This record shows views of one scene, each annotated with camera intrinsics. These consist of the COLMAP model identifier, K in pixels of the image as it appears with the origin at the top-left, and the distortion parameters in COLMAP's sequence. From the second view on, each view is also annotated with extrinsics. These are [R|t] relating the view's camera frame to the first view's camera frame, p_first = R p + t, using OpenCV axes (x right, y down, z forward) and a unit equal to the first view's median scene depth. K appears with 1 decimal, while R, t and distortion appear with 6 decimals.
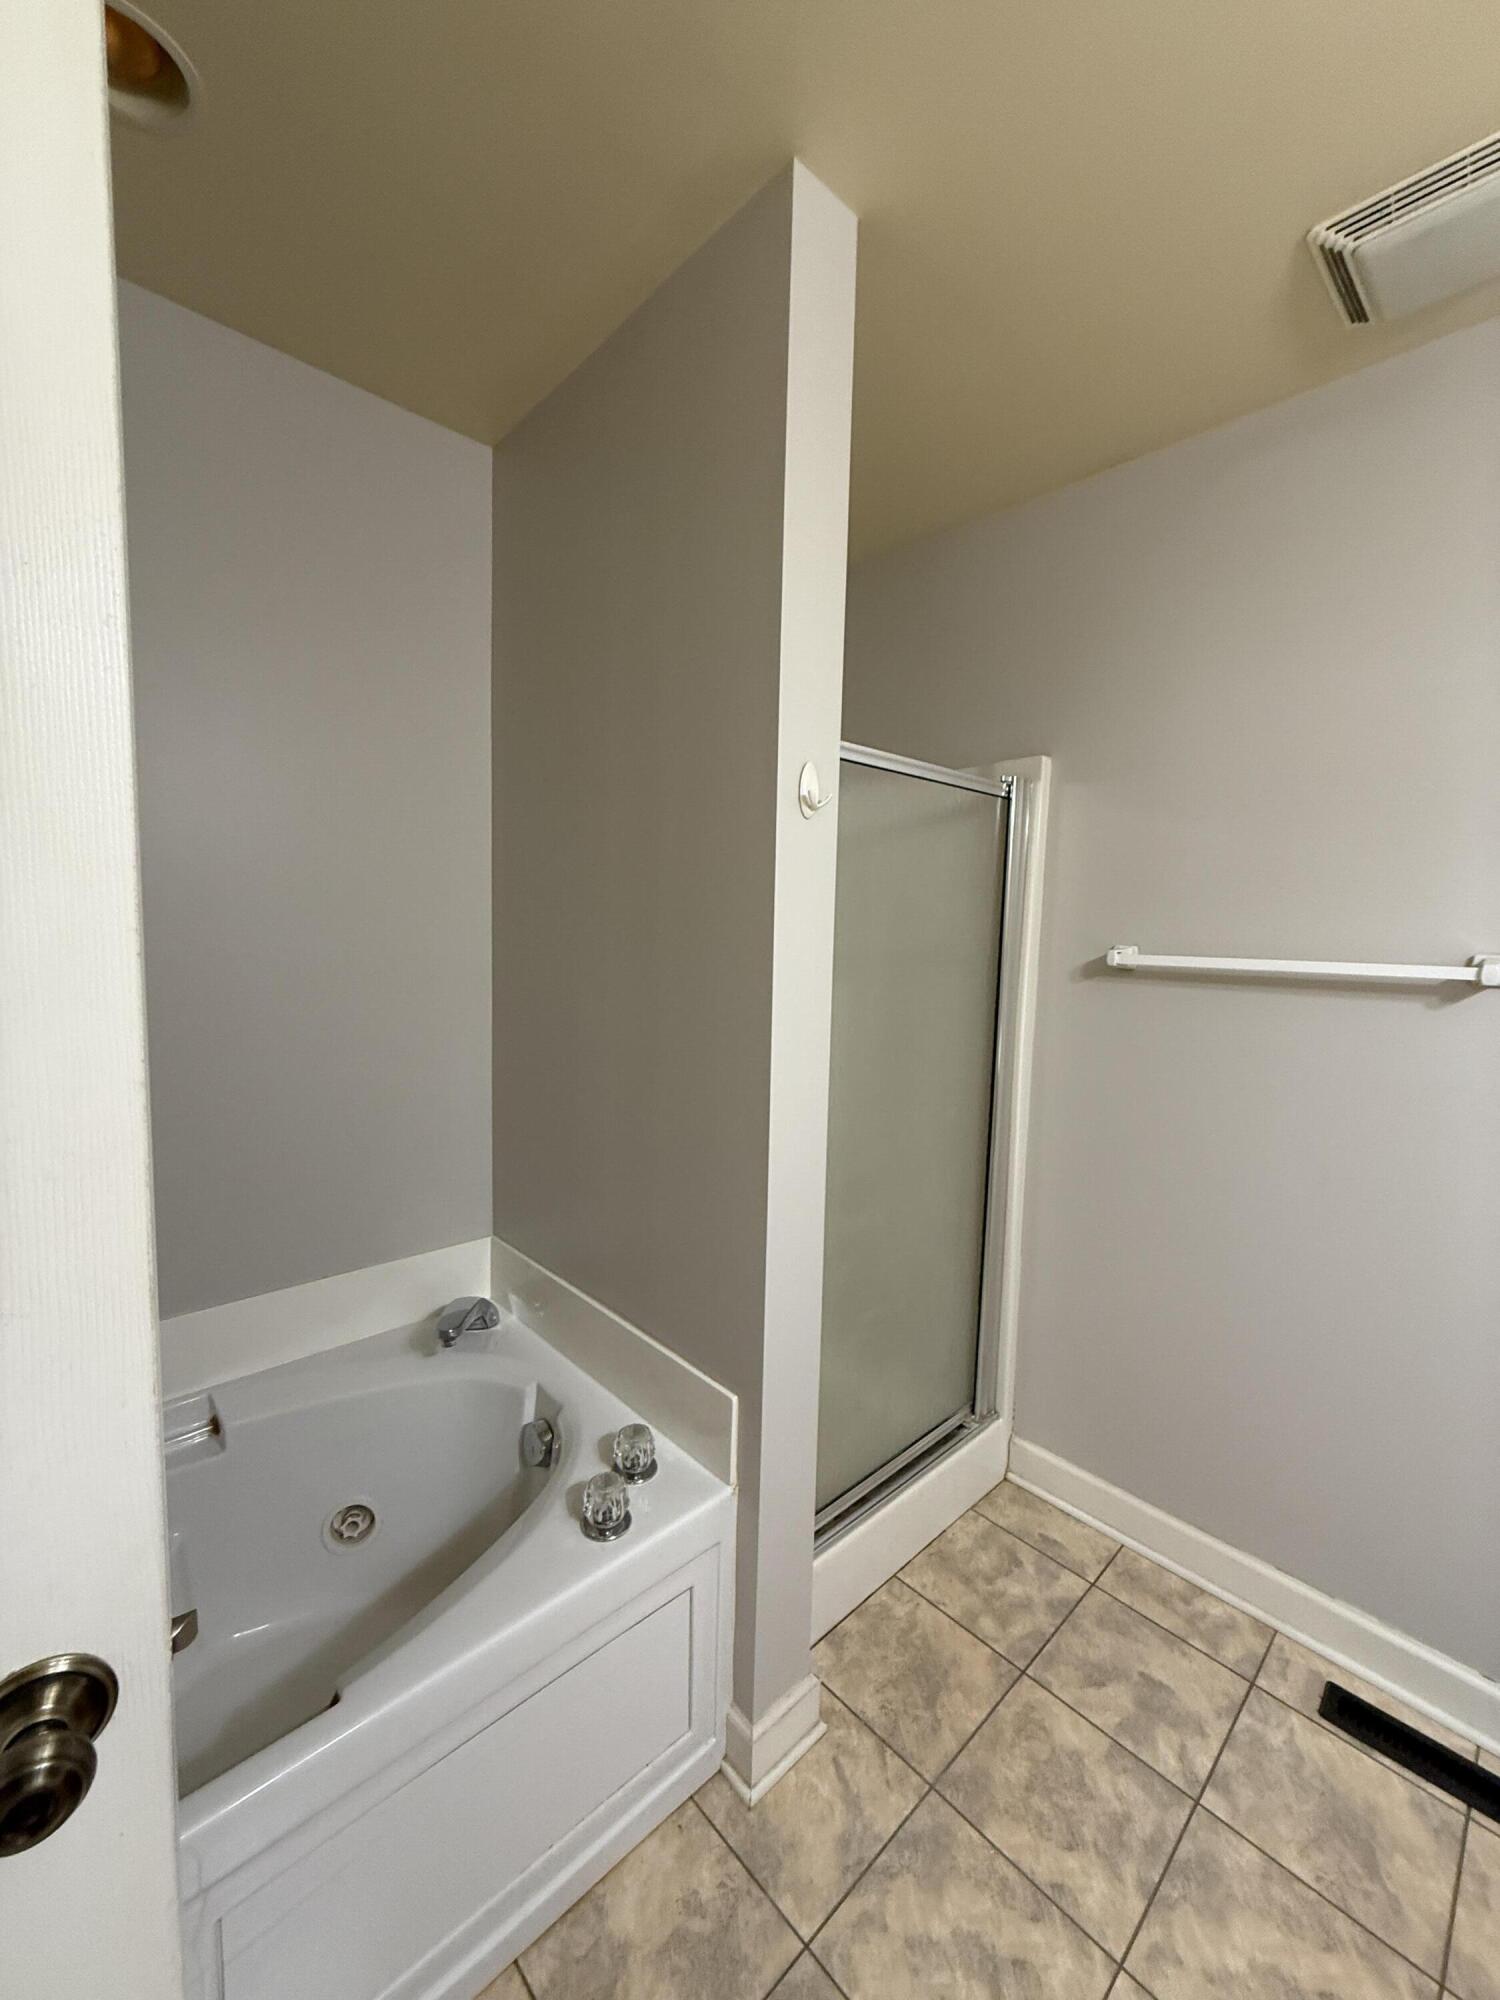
lens RADIAL K [[801.7, 0, 754.2], [0, 801.7, 995.6], [0, 0, 1]] dist [0.008470, -0.000623]
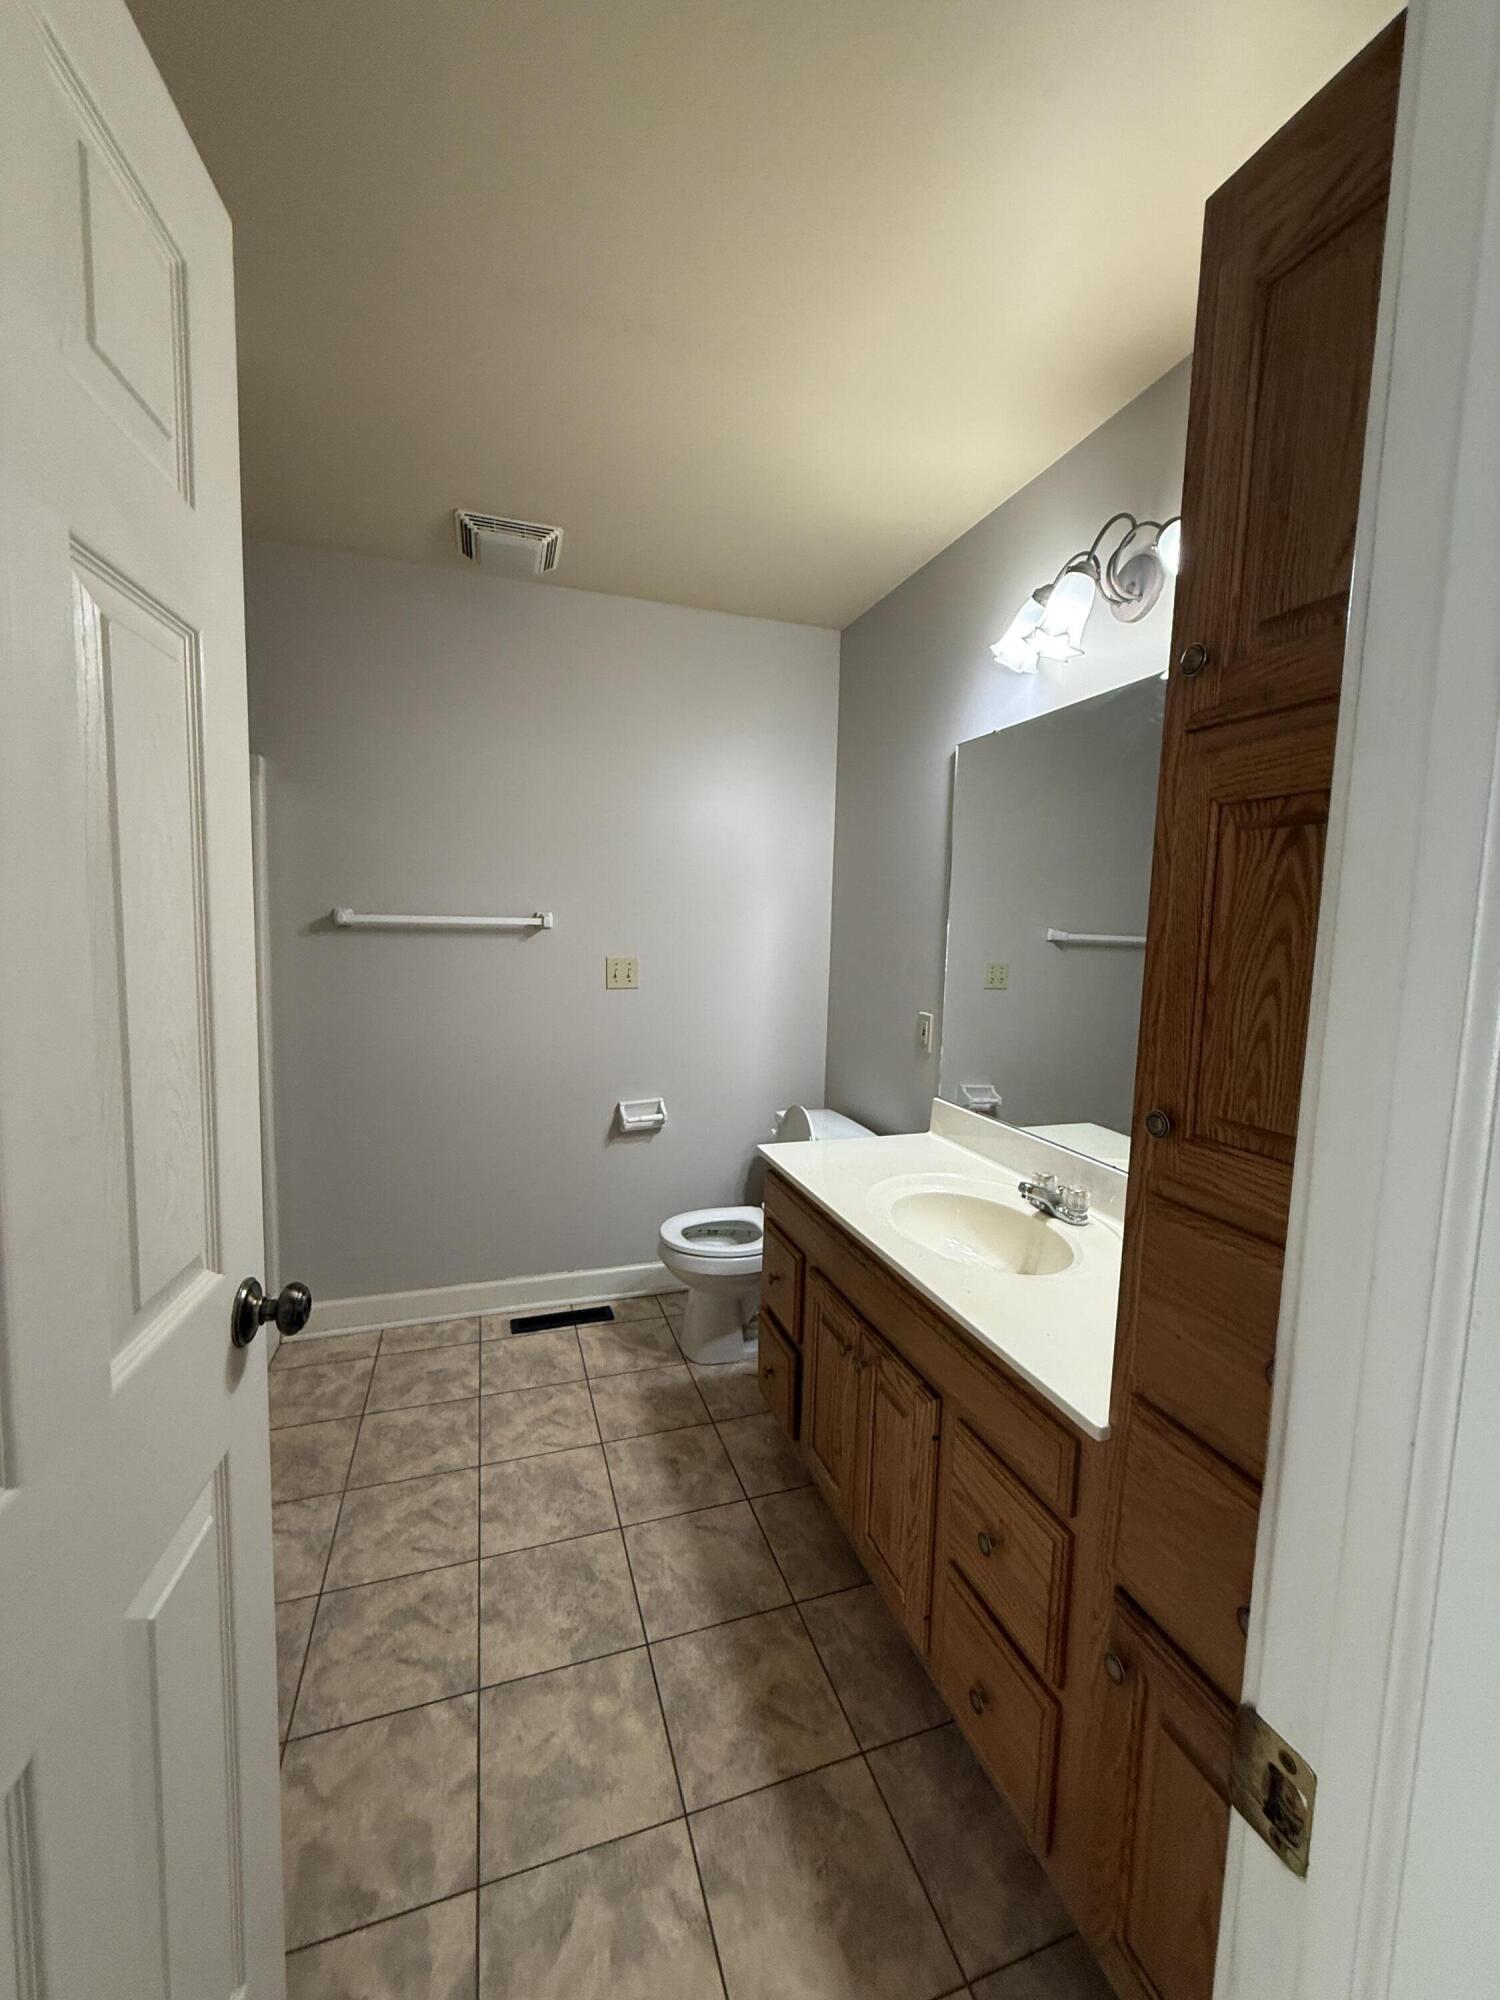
lens RADIAL K [[801.7, 0, 754.6], [0, 801.7, 995.4], [0, 0, 1]] dist [0.008470, -0.000623]
pose [[0.419599, -0.103952, 0.901737, -0.619427], [0.066709, 0.994266, 0.083578, 0.022946], [-0.905255, 0.025085, 0.424128, -0.272401]]
